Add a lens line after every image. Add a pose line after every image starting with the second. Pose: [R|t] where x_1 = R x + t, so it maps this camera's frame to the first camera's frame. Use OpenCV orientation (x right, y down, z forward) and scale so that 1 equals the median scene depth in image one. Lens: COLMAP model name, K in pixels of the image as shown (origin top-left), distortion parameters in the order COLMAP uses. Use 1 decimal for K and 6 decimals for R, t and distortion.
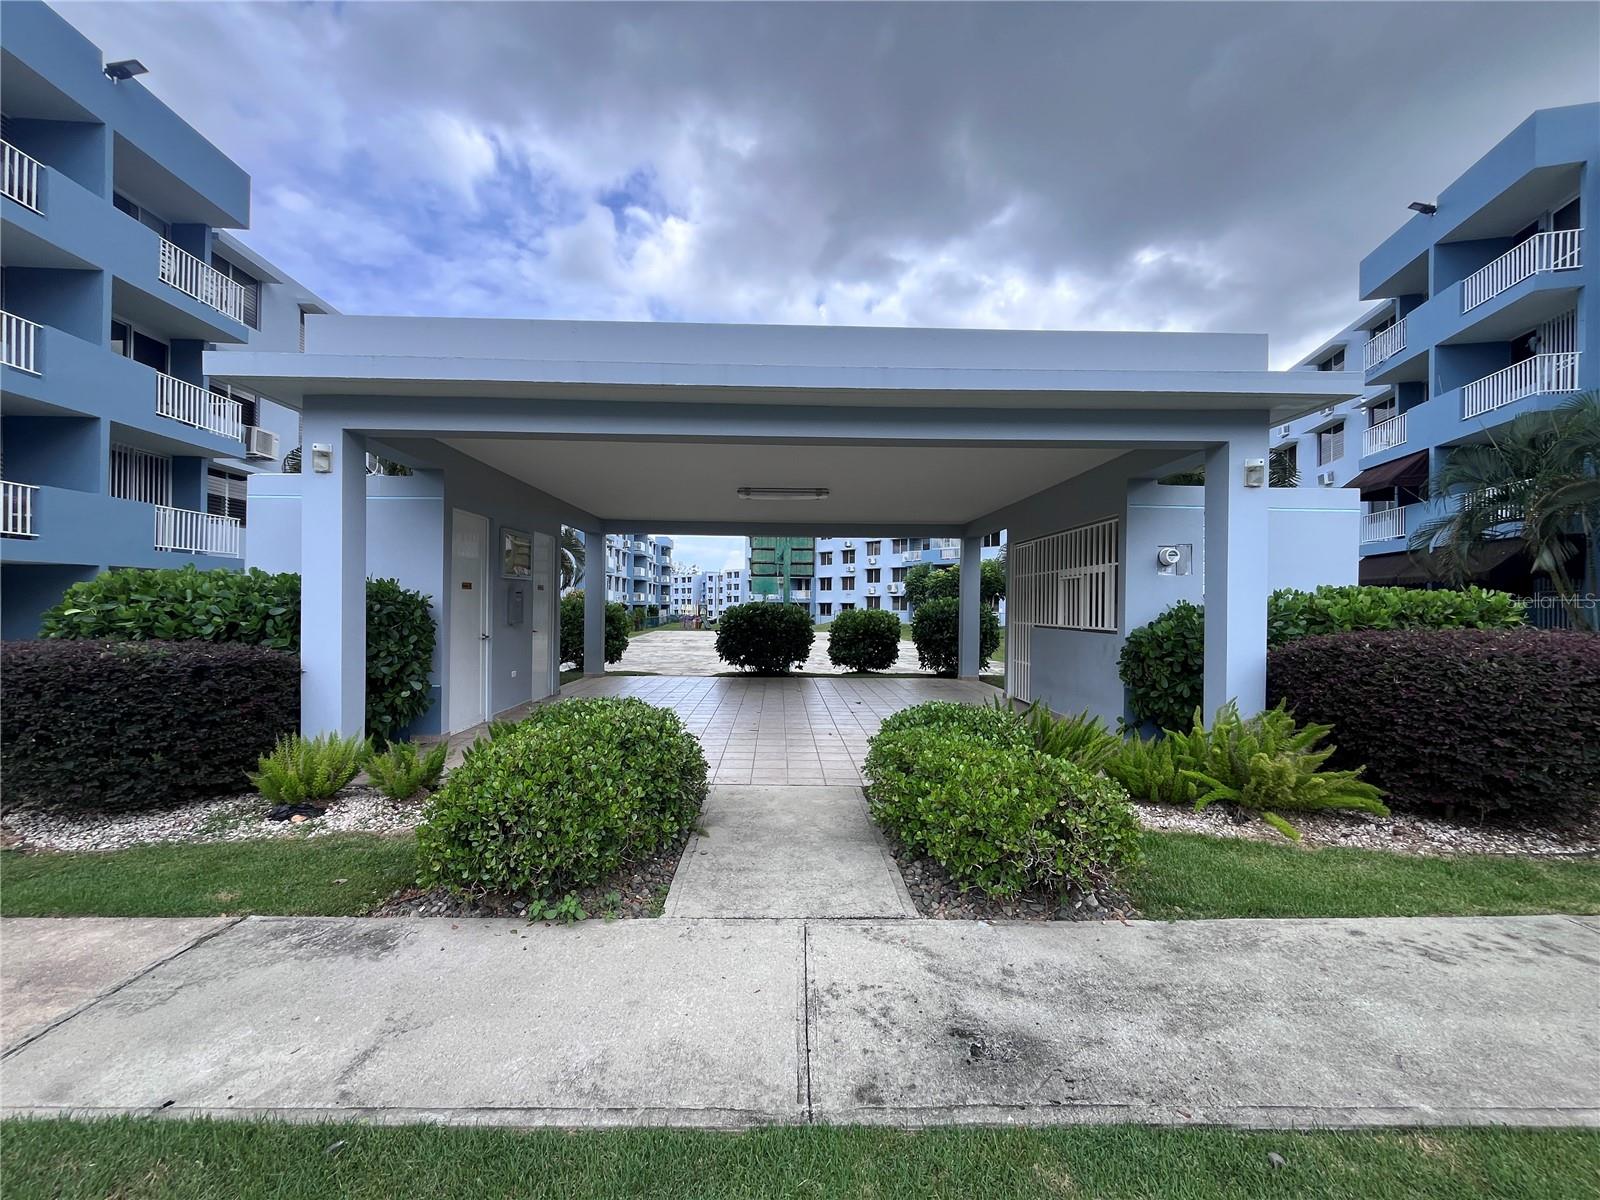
lens RADIAL K [[647.5, 0, 795.1], [0, 647.5, 604.1], [0, 0, 1]] dist [-0.002426, 0.000379]
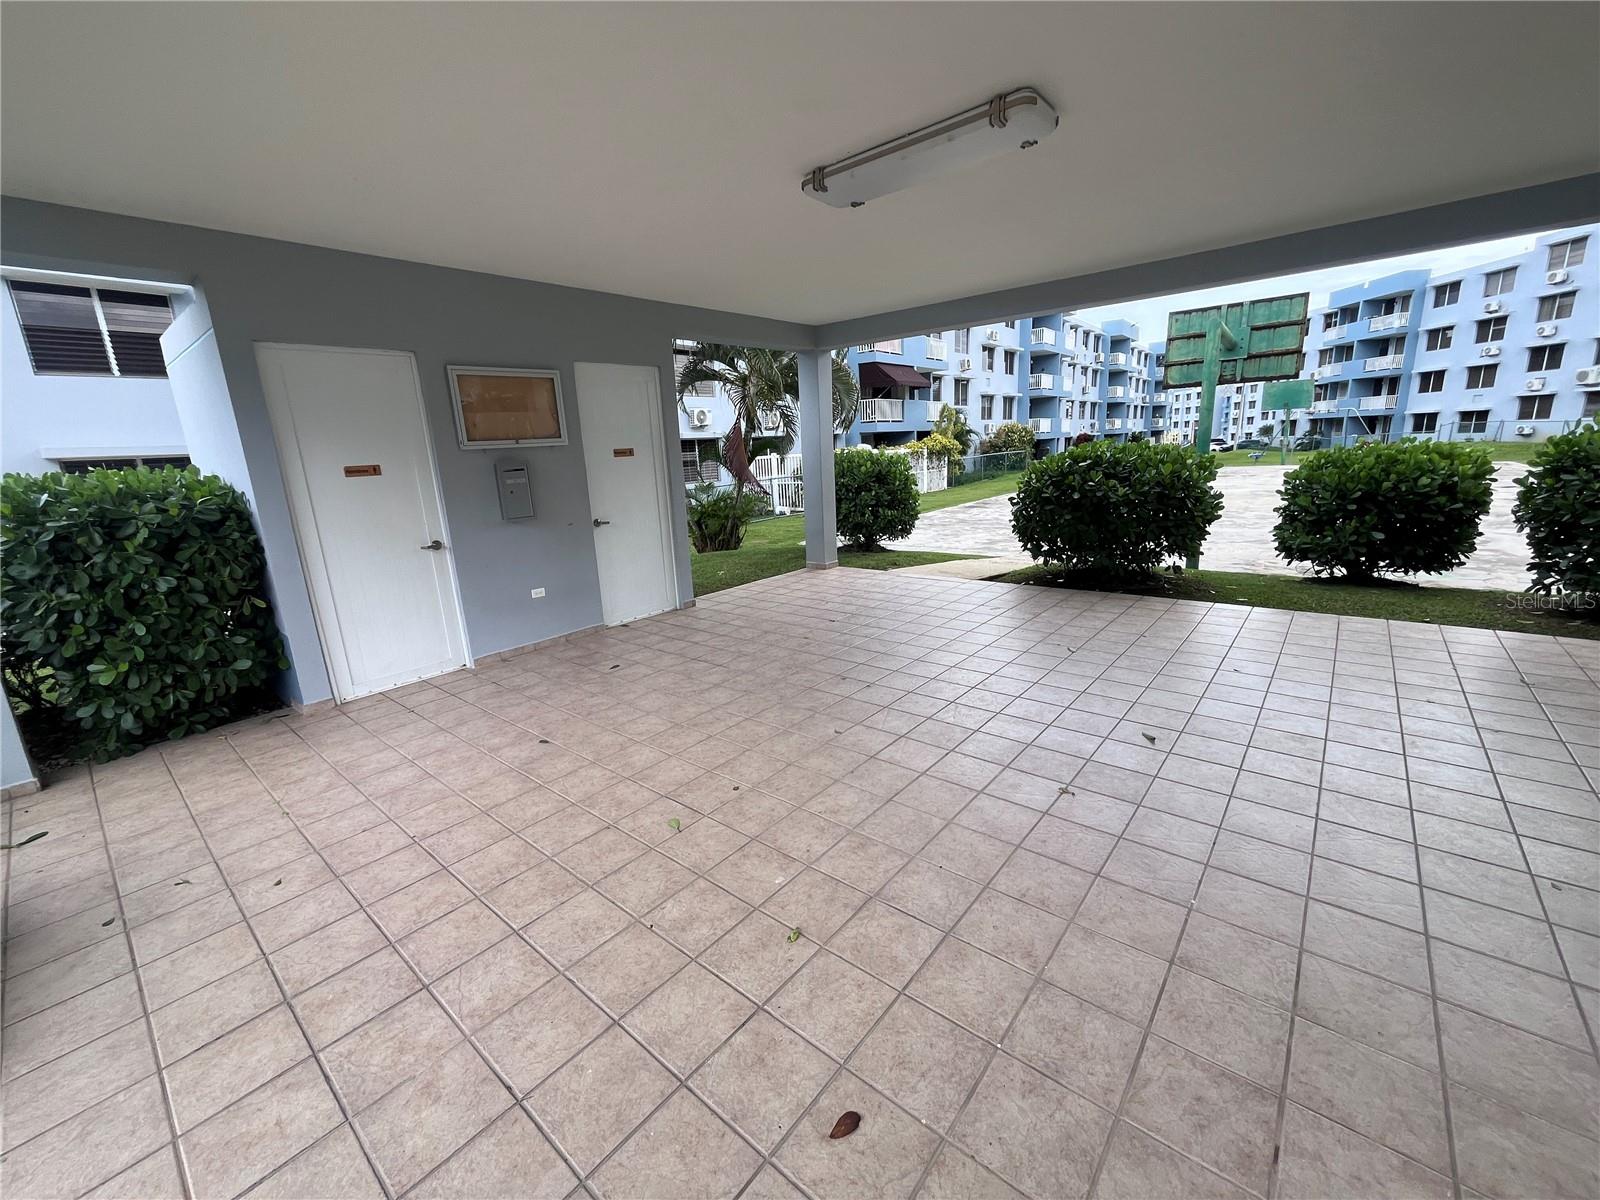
lens RADIAL K [[647.5, 0, 786.8], [0, 647.5, 604.4], [0, 0, 1]] dist [-0.002426, 0.000379]
pose [[0.740893, 0.113754, -0.661919, 0.114336], [0.057737, 0.971116, 0.231517, -0.011631], [0.669136, -0.209747, 0.712926, 0.388809]]
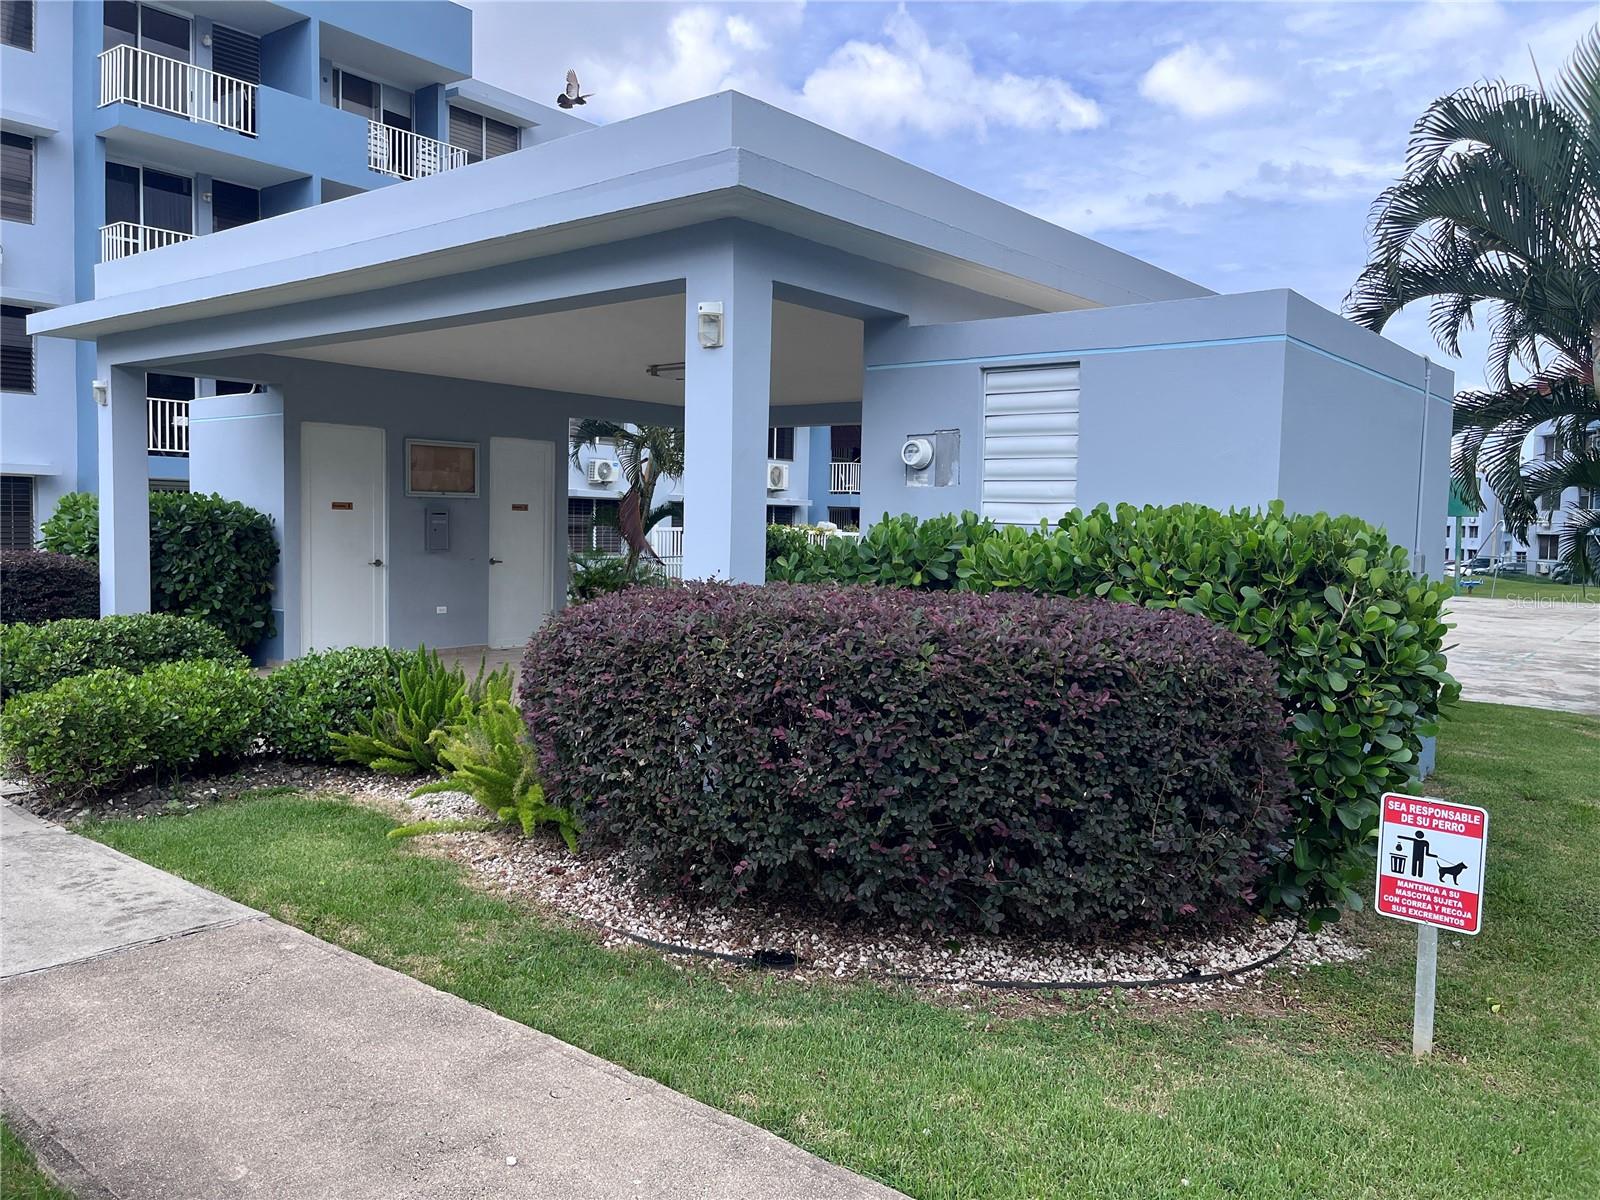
lens RADIAL K [[1214.2, 0, 802.5], [0, 1214.2, 603.9], [0, 0, 1]] dist [0.013372, -0.004505]
pose [[0.759004, 0.051480, -0.649047, 0.536341], [-0.014973, 0.997986, 0.061647, -0.002729], [0.650914, -0.037072, 0.758246, 0.058163]]
